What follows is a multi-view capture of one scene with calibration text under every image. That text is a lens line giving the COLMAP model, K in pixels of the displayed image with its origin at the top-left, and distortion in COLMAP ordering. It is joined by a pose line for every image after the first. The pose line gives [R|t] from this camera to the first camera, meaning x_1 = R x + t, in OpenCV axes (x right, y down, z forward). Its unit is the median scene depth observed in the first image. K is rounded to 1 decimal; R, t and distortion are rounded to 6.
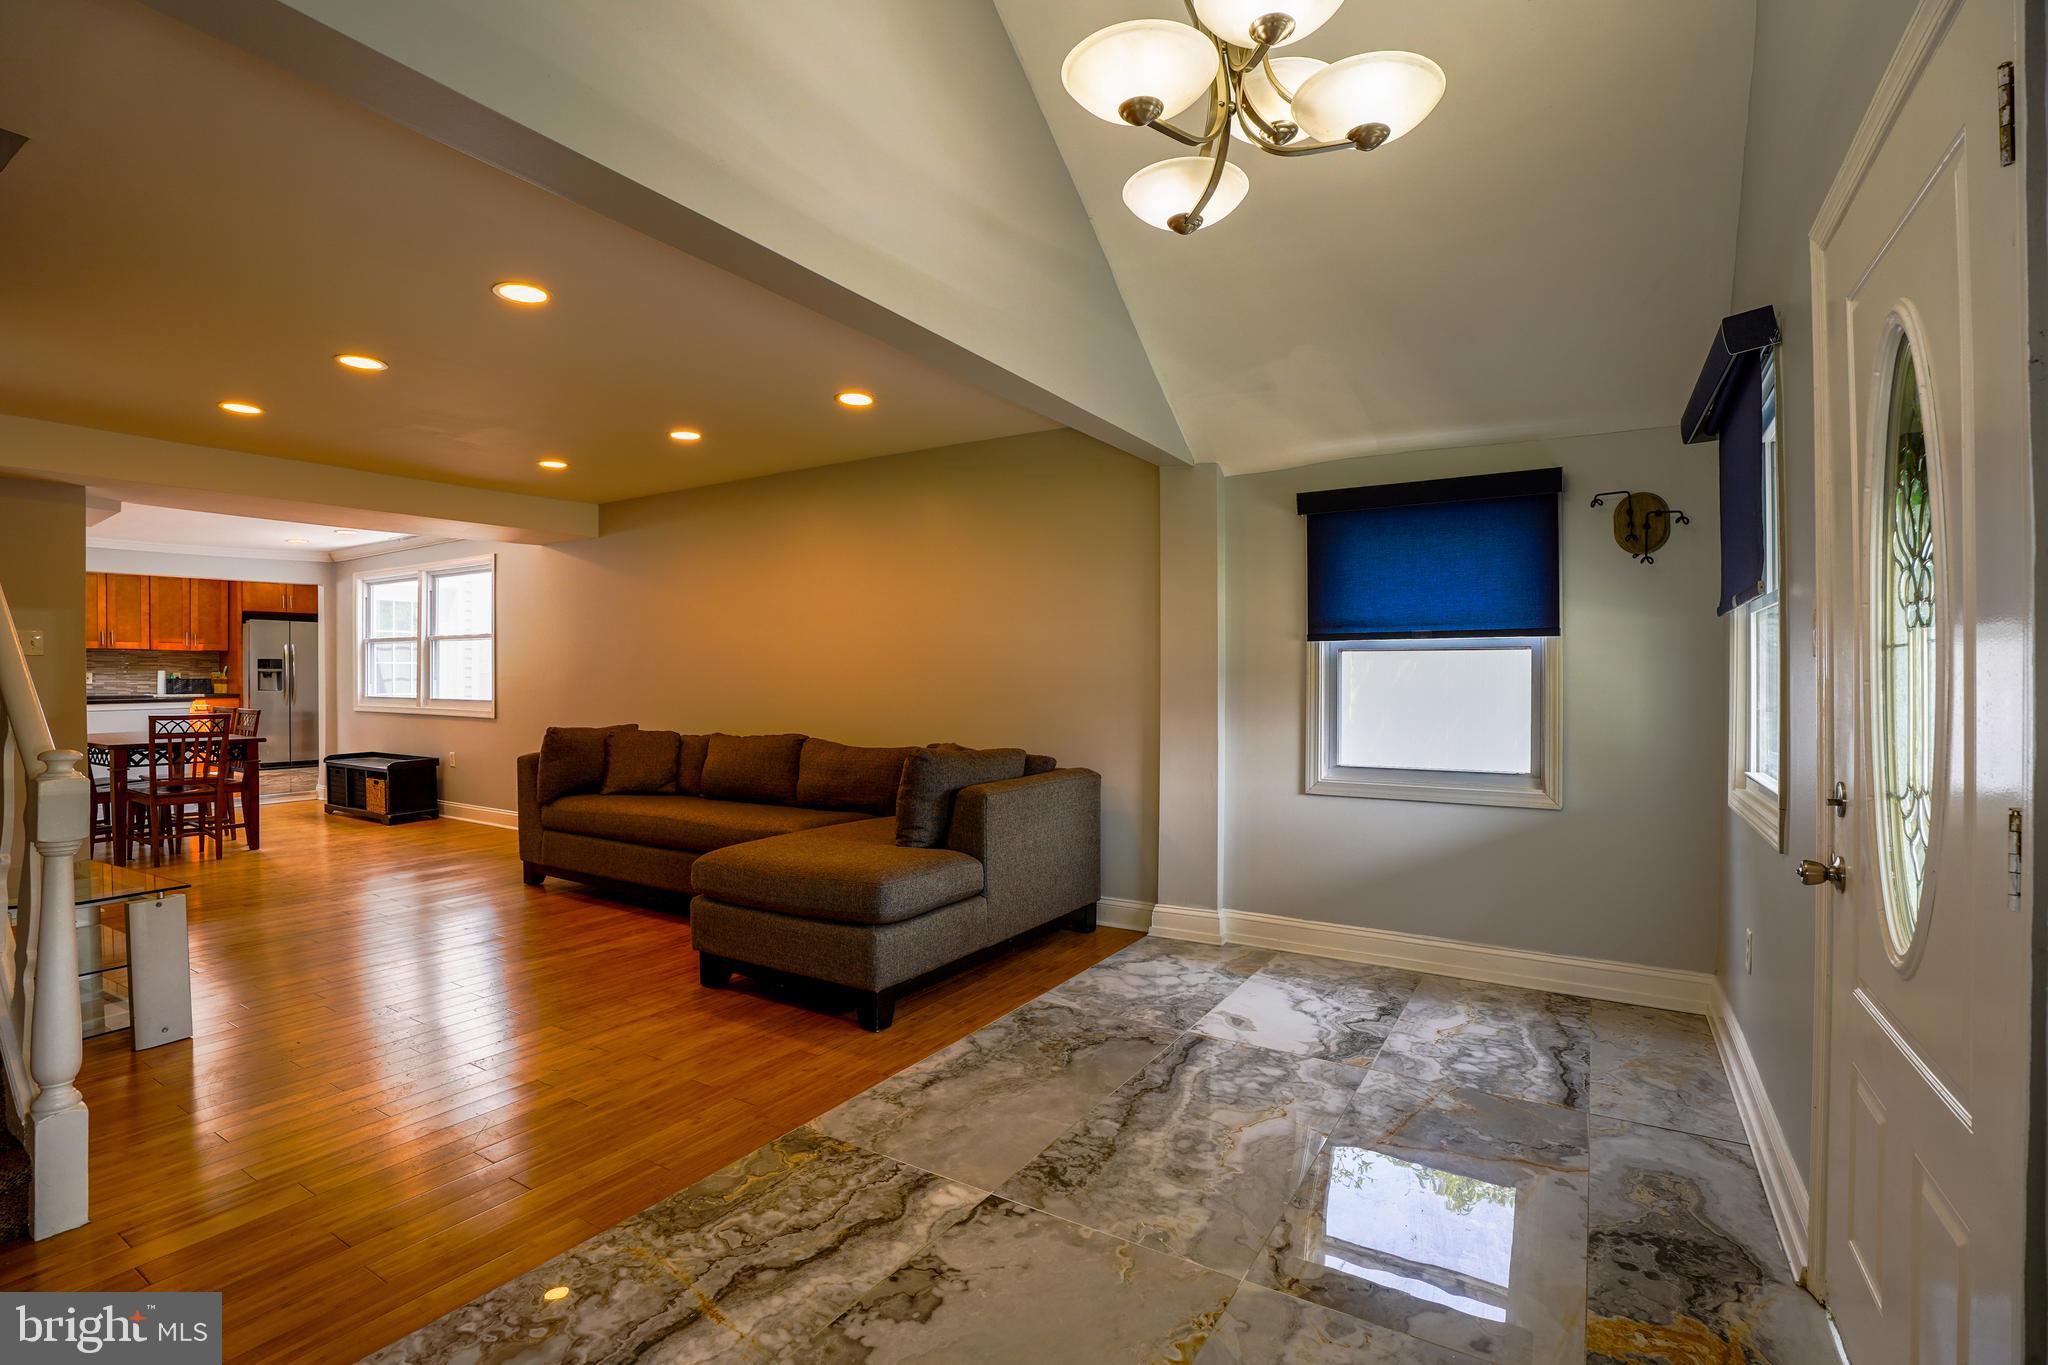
lens RADIAL K [[950.1, 0, 1027.4], [0, 950.1, 688.8], [0, 0, 1]] dist [-0.071476, 0.018415]
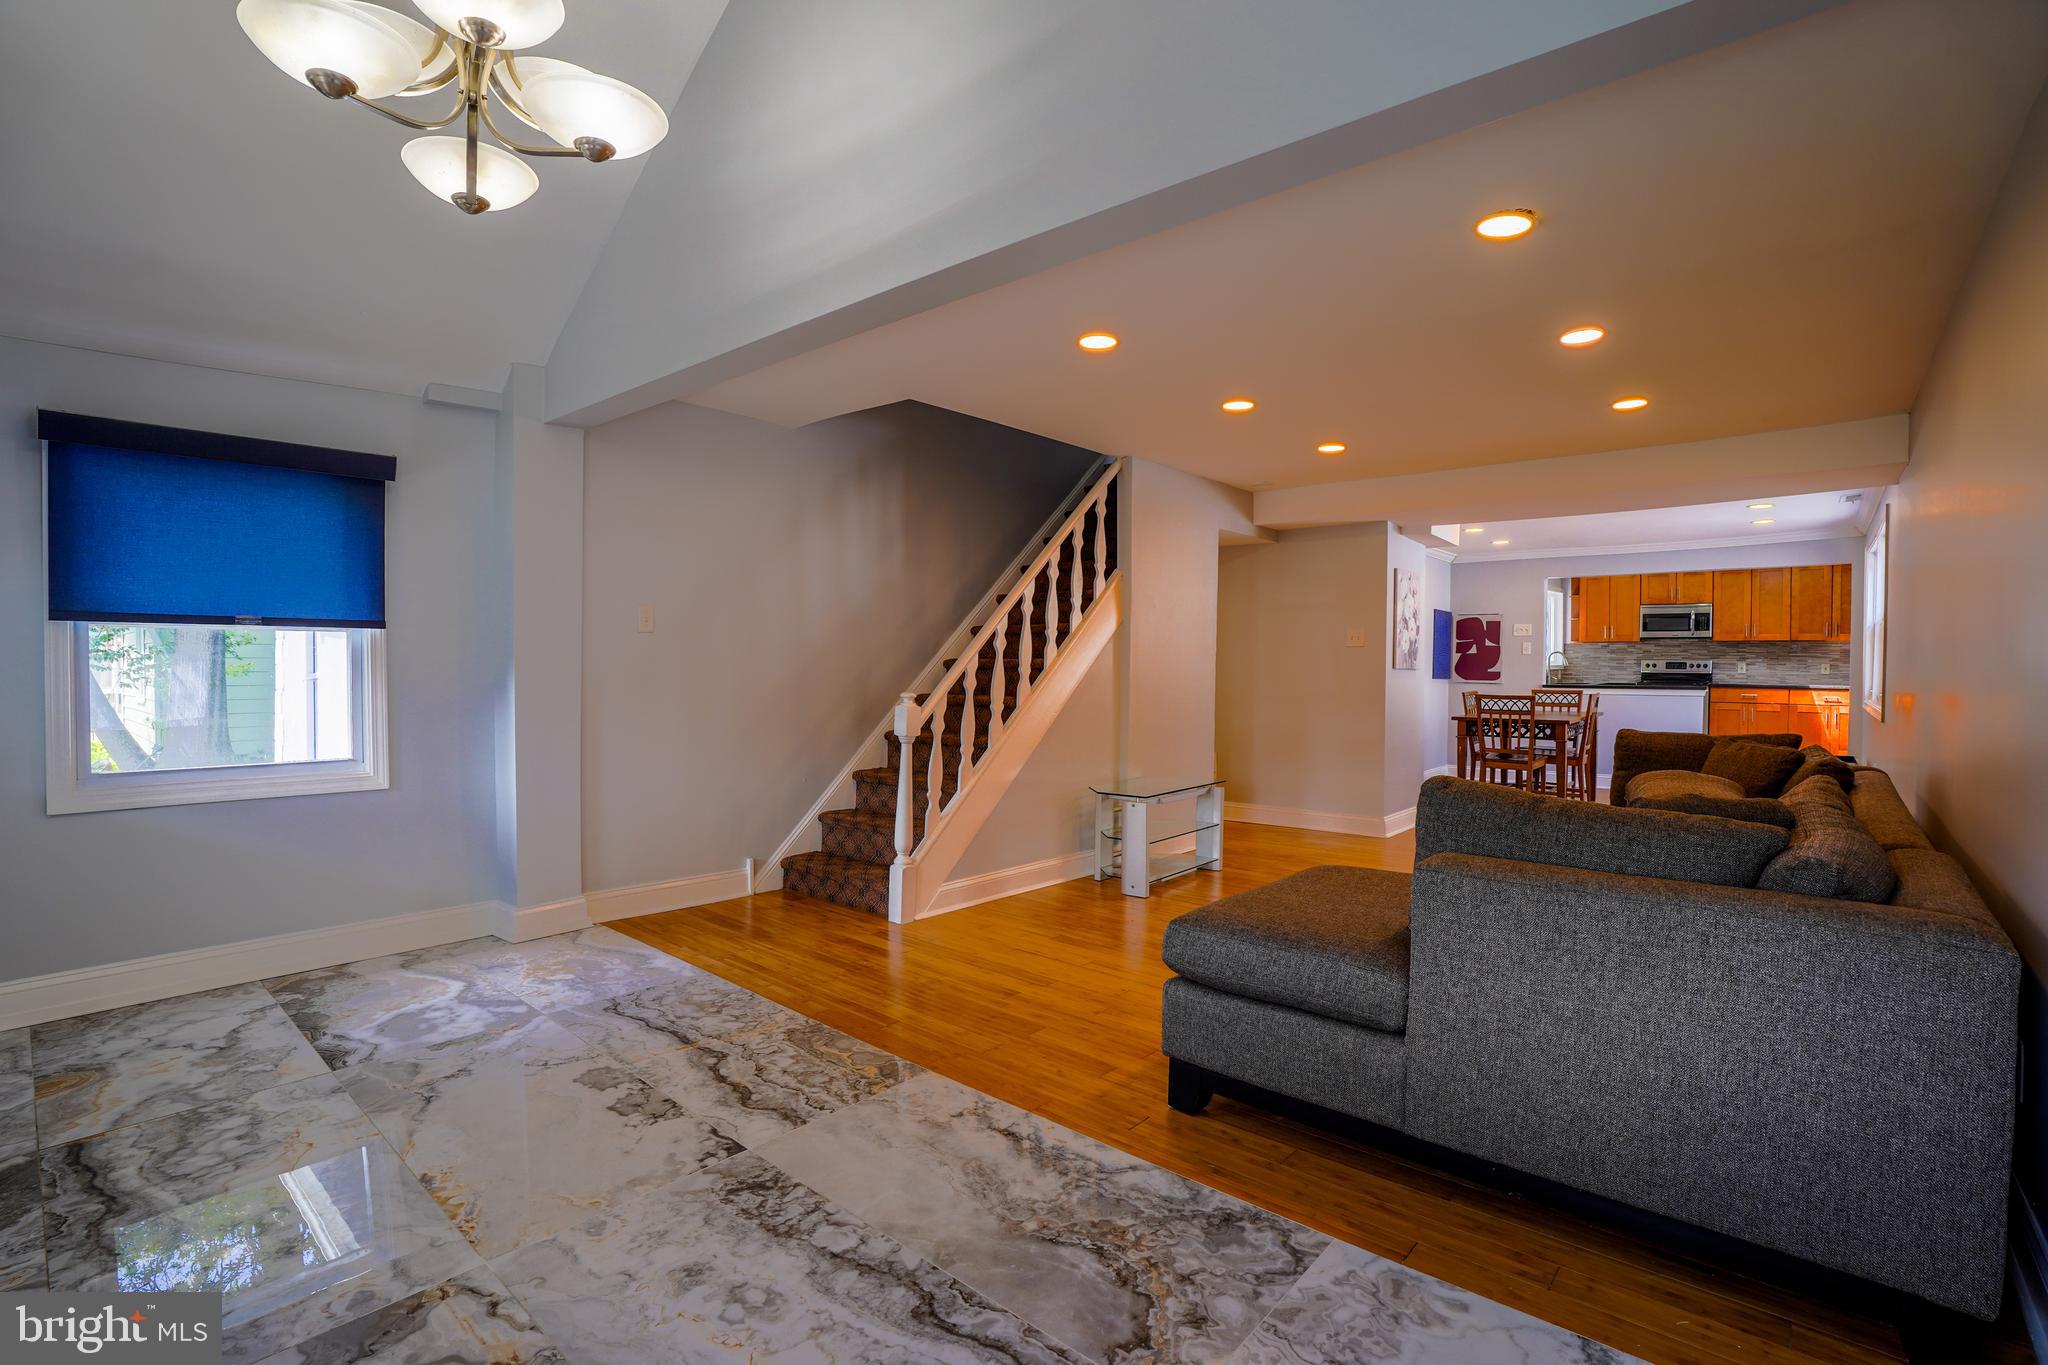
lens RADIAL K [[950.1, 0, 1011.6], [0, 950.1, 674.3], [0, 0, 1]] dist [-0.071476, 0.018415]
pose [[-0.178837, 0.012112, -0.983804, 0.693385], [-0.021894, 0.999628, 0.016287, -0.007678], [0.983635, 0.024453, -0.178505, 1.100125]]
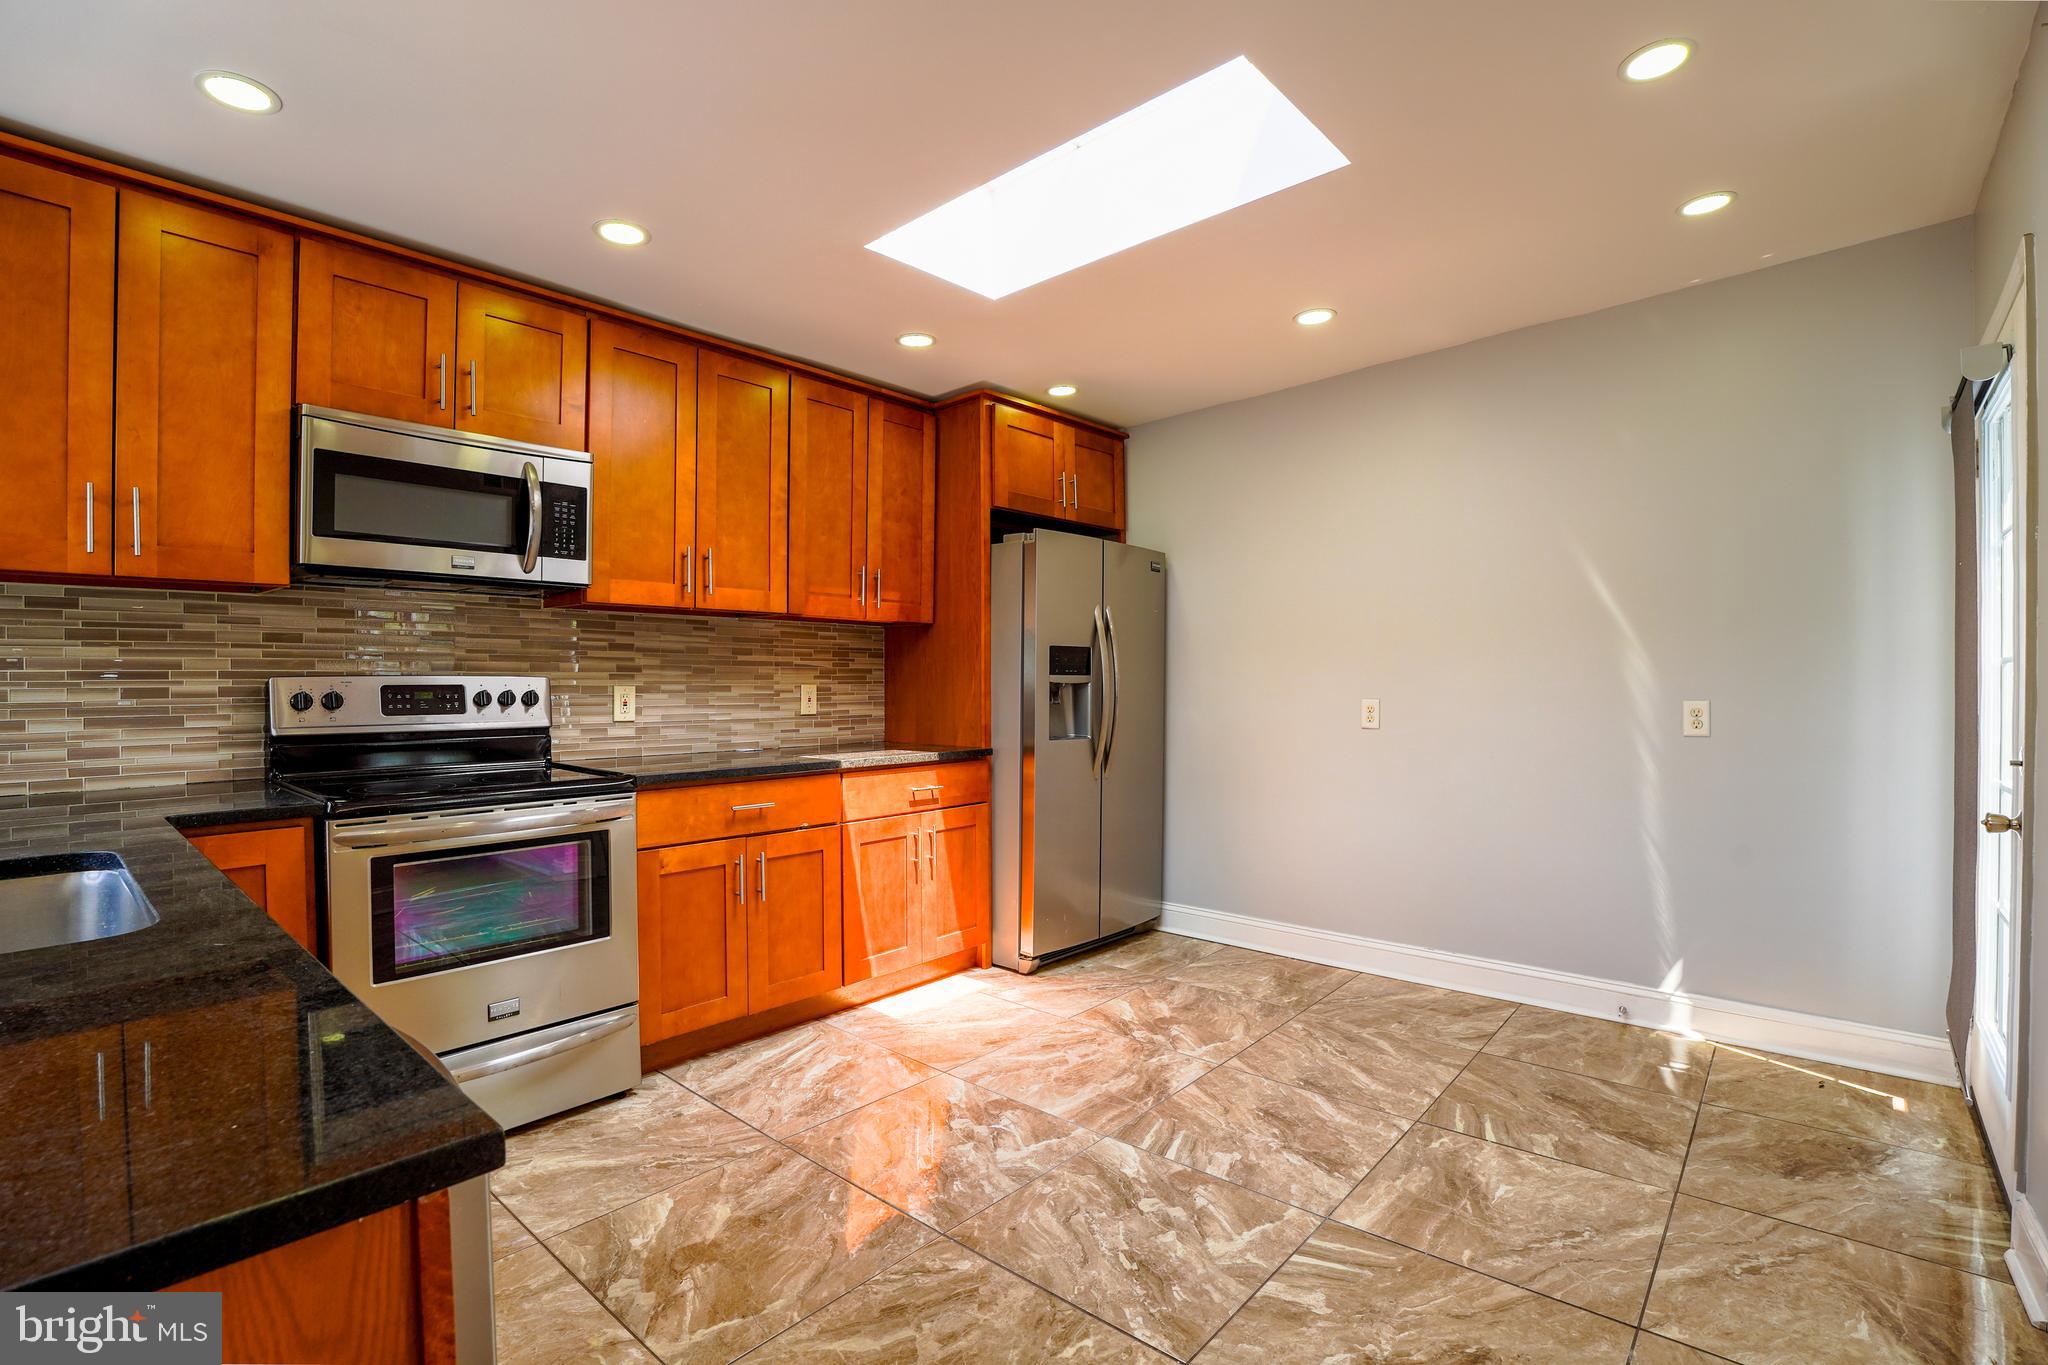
lens RADIAL K [[950.1, 0, 1018.6], [0, 950.1, 682.3], [0, 0, 1]] dist [-0.071476, 0.018415]
pose [[0.981902, 0.007860, -0.189227, -2.870503], [-0.009932, 0.999901, -0.010004, -0.057088], [0.189129, 0.011703, 0.981882, 2.370791]]
